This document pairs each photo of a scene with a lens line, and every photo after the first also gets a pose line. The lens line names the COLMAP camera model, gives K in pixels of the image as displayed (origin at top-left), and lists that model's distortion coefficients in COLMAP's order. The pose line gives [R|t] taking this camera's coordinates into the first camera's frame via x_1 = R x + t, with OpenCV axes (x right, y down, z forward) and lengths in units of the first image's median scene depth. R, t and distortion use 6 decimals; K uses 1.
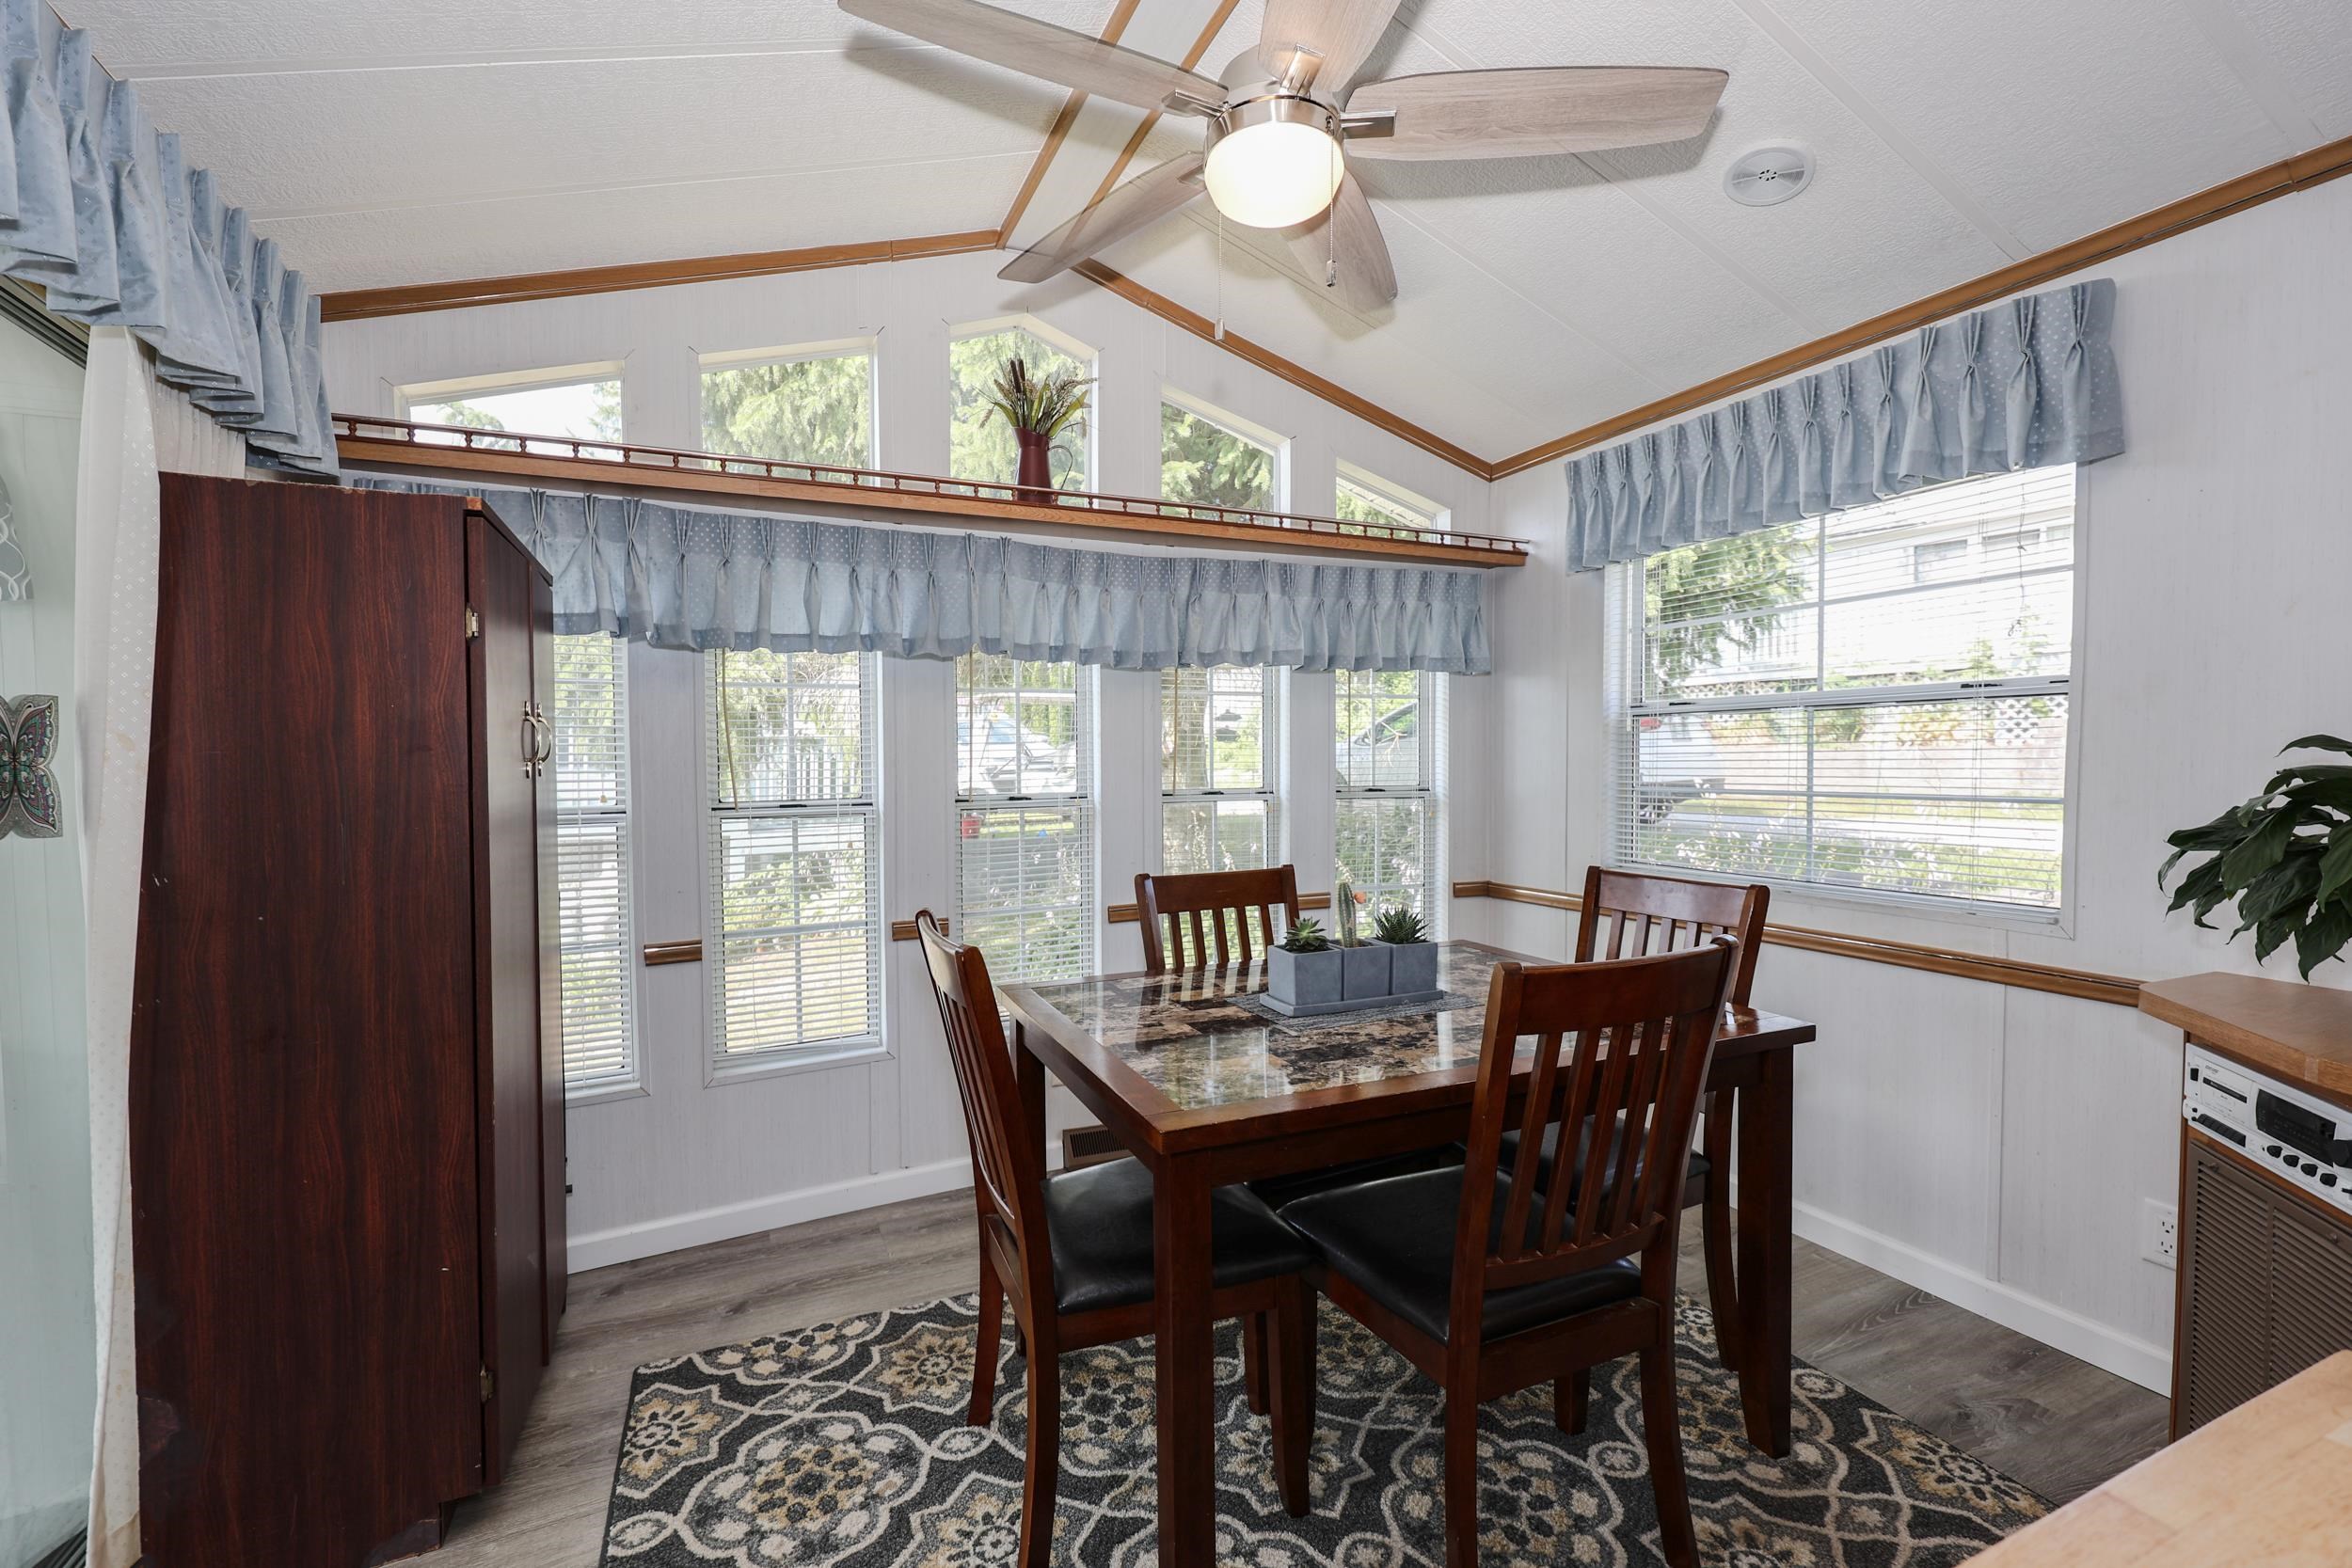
lens RADIAL K [[974.9, 0, 1165.2], [0, 974.9, 789.3], [0, 0, 1]] dist [0.000017, -0.001292]
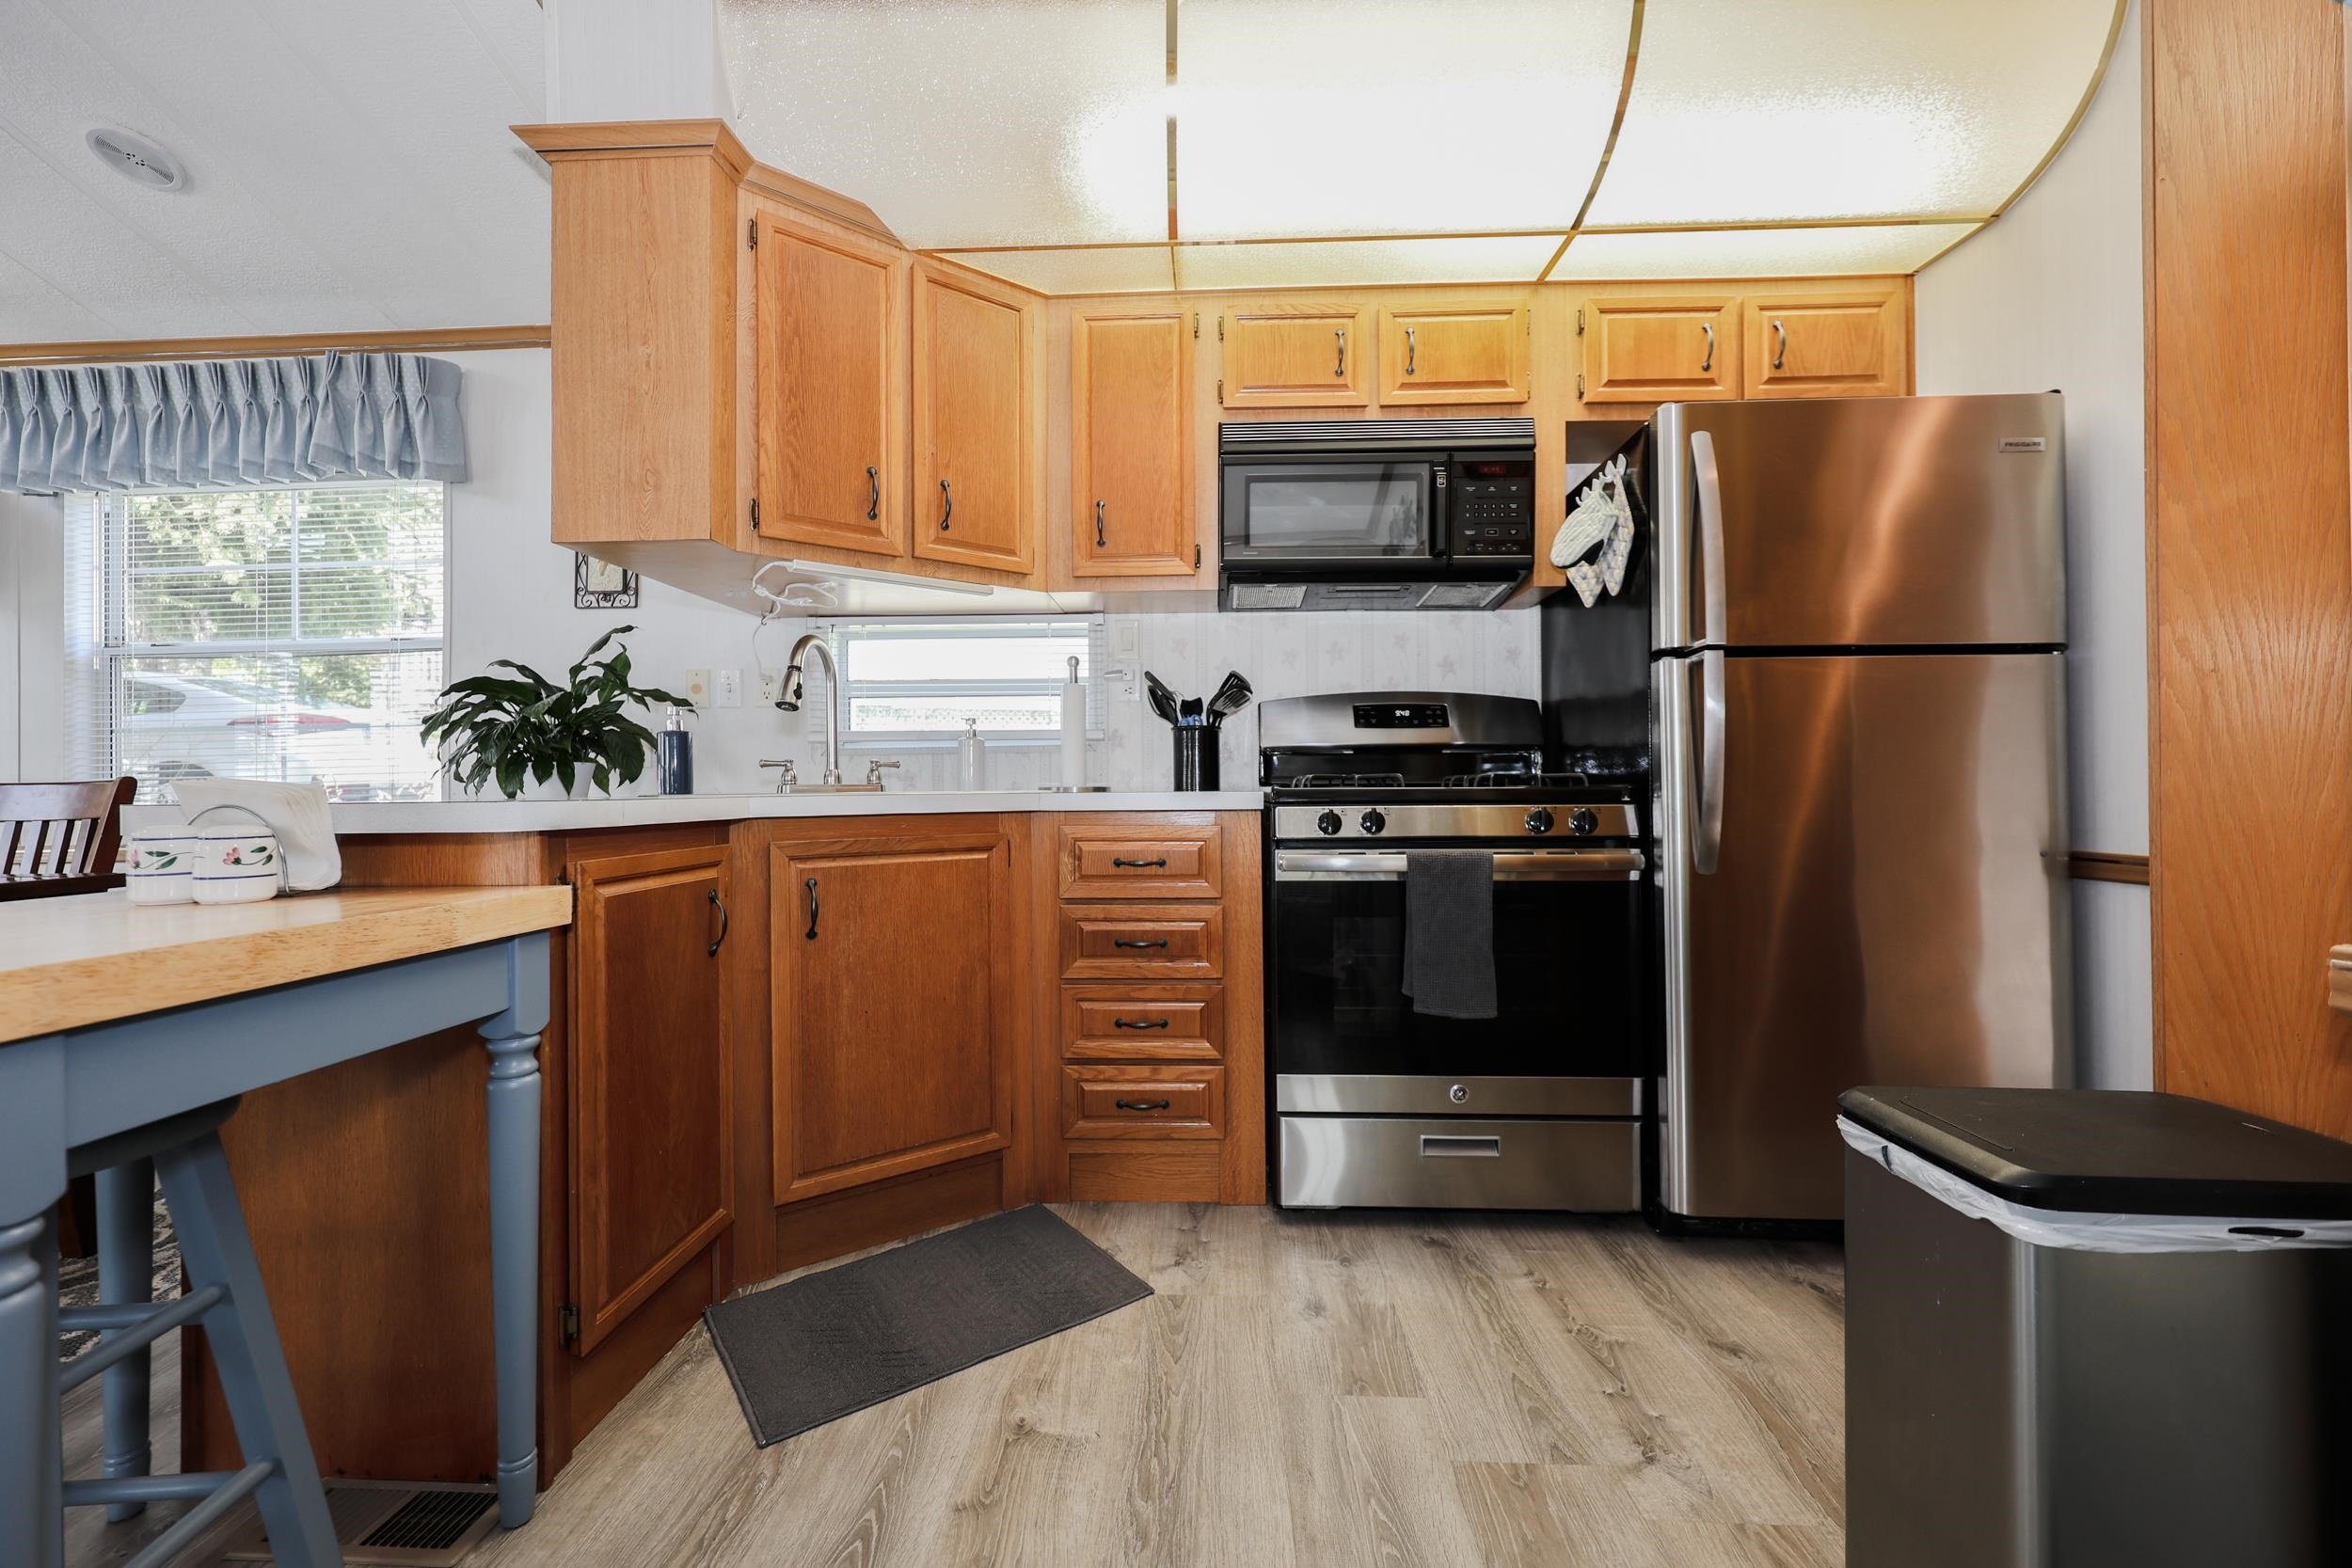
lens RADIAL K [[948.0, 0, 1160.8], [0, 948.0, 782.6], [0, 0, 1]] dist [0.000340, -0.000164]
pose [[0.452913, 0.004283, 0.891544, 0.166301], [0.039892, 0.998890, -0.025064, 0.170178], [-0.890662, 0.046918, 0.452240, -0.518381]]
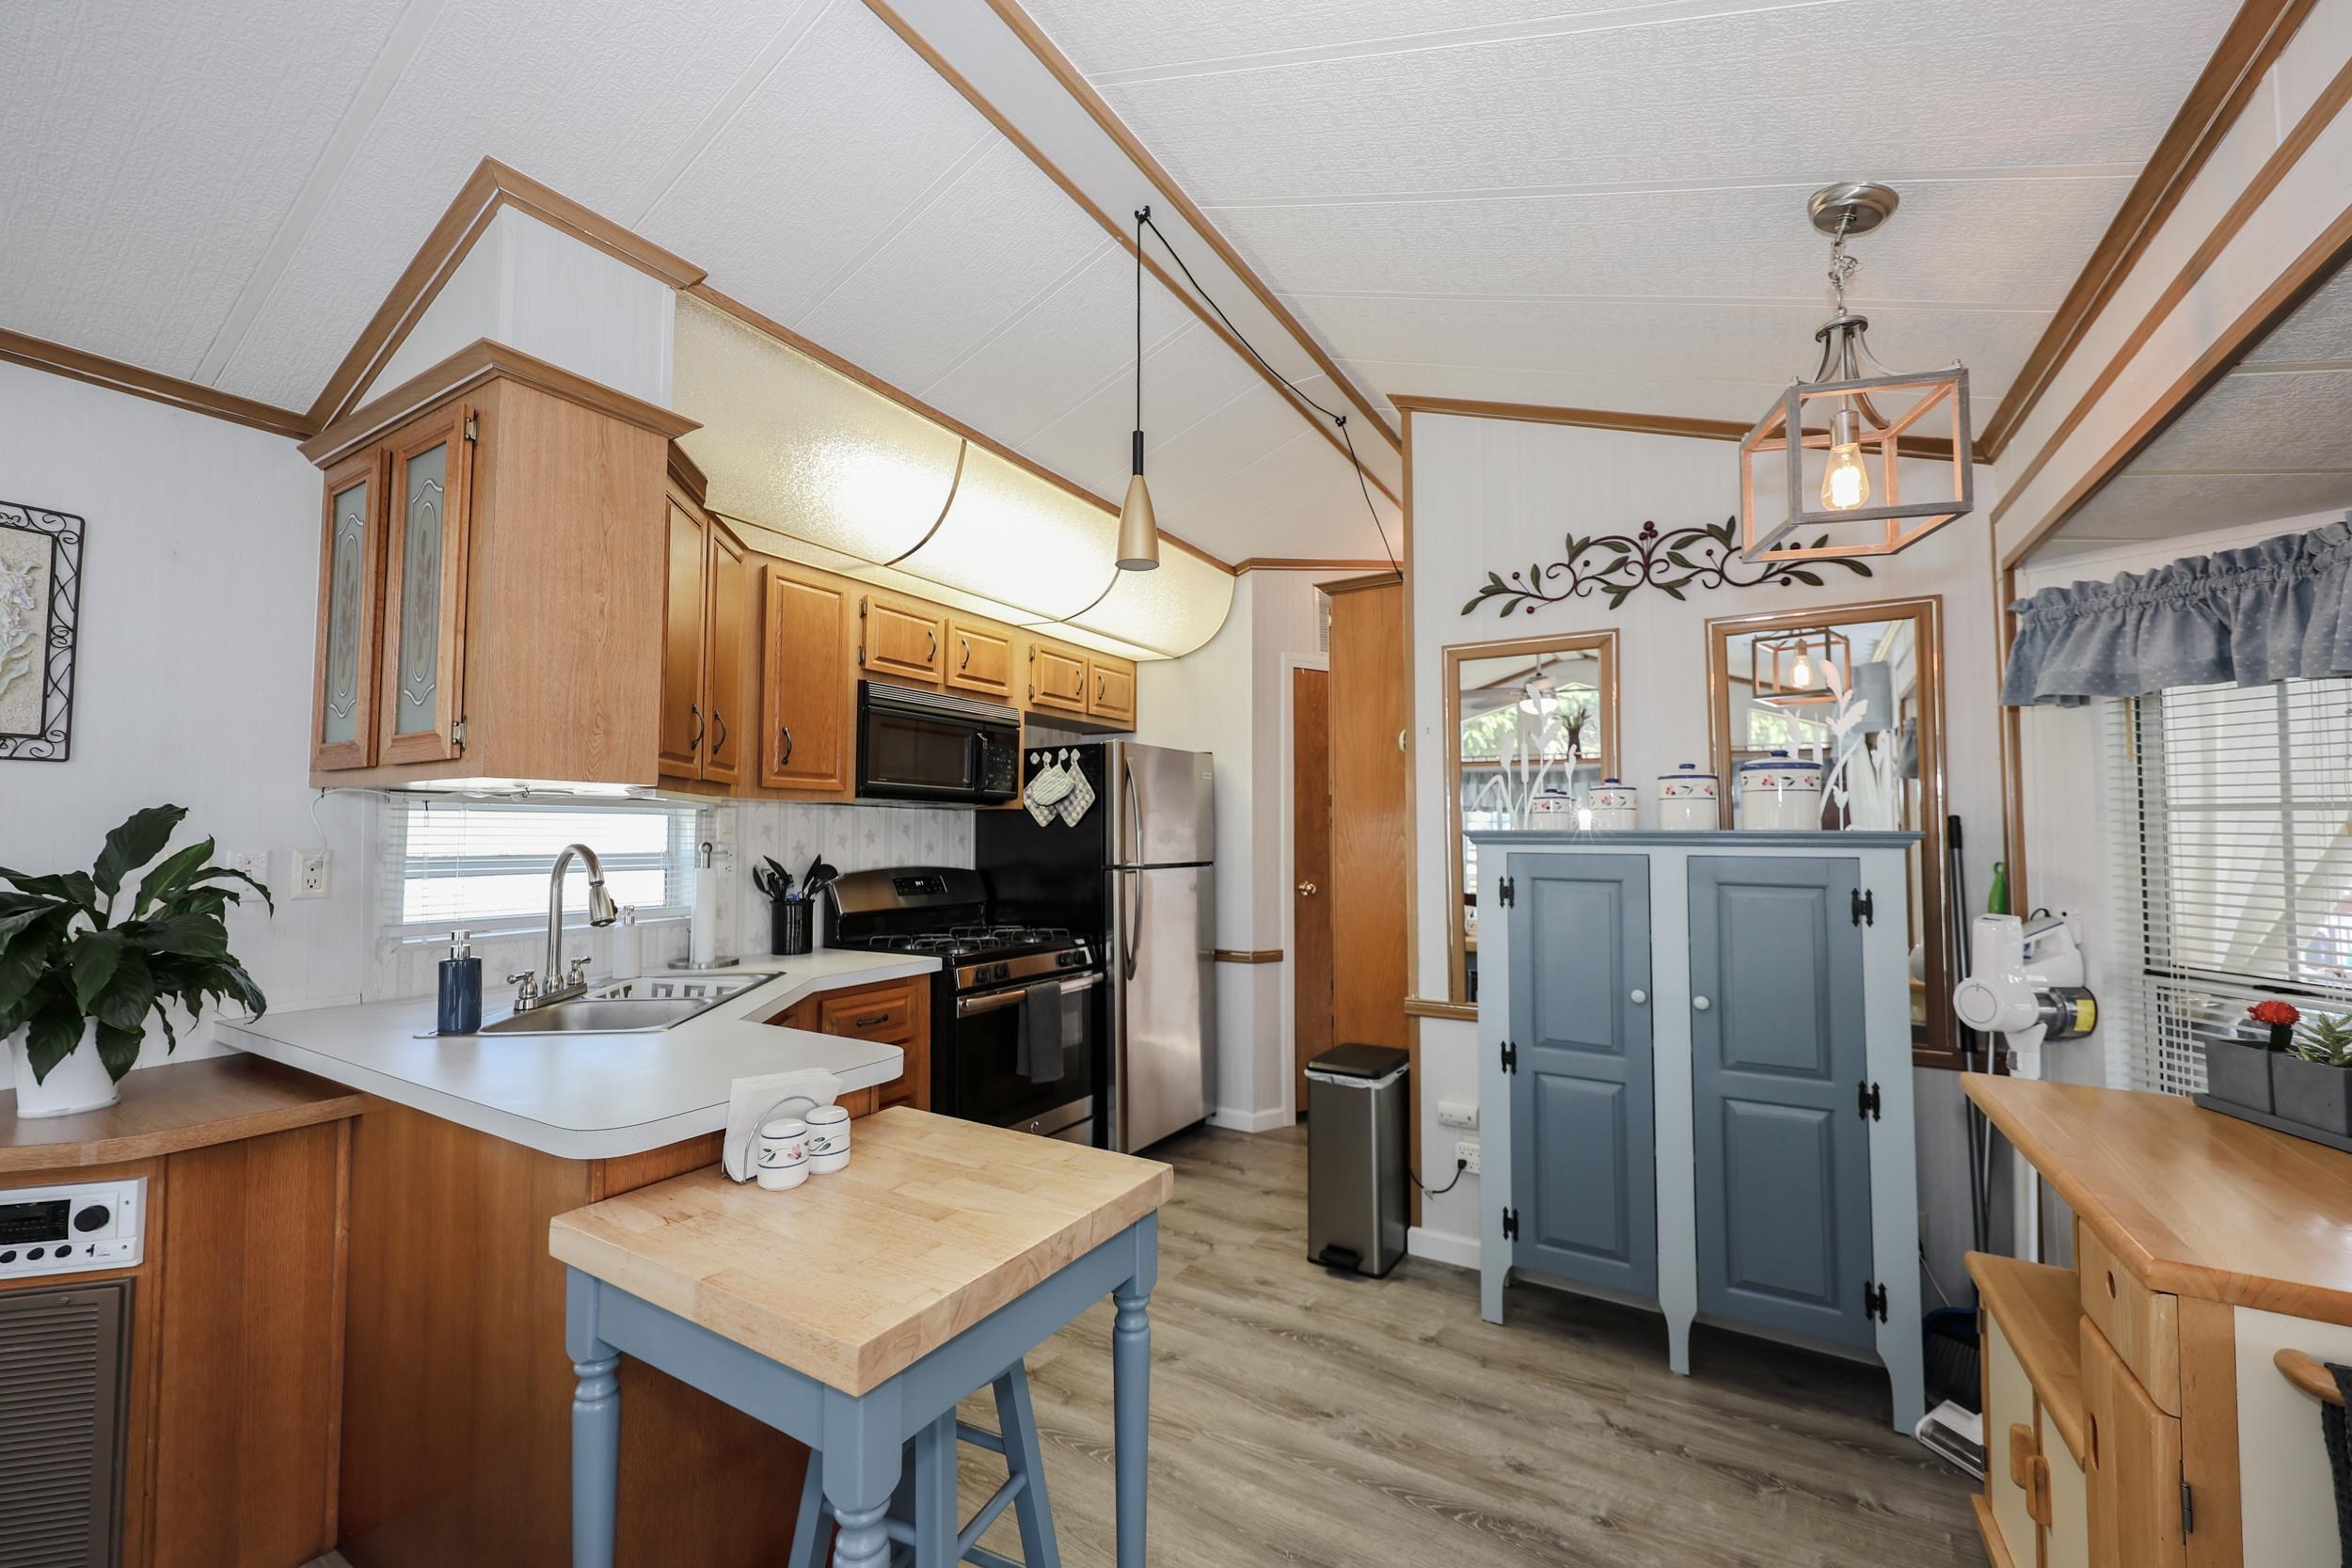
lens RADIAL K [[948.0, 0, 1171.8], [0, 948.0, 790.8], [0, 0, 1]] dist [0.000340, -0.000164]
pose [[-0.565954, 0.039151, 0.823507, -0.315382], [0.032526, 0.999154, -0.025148, -0.046753], [-0.823795, 0.012552, -0.566749, 0.350140]]
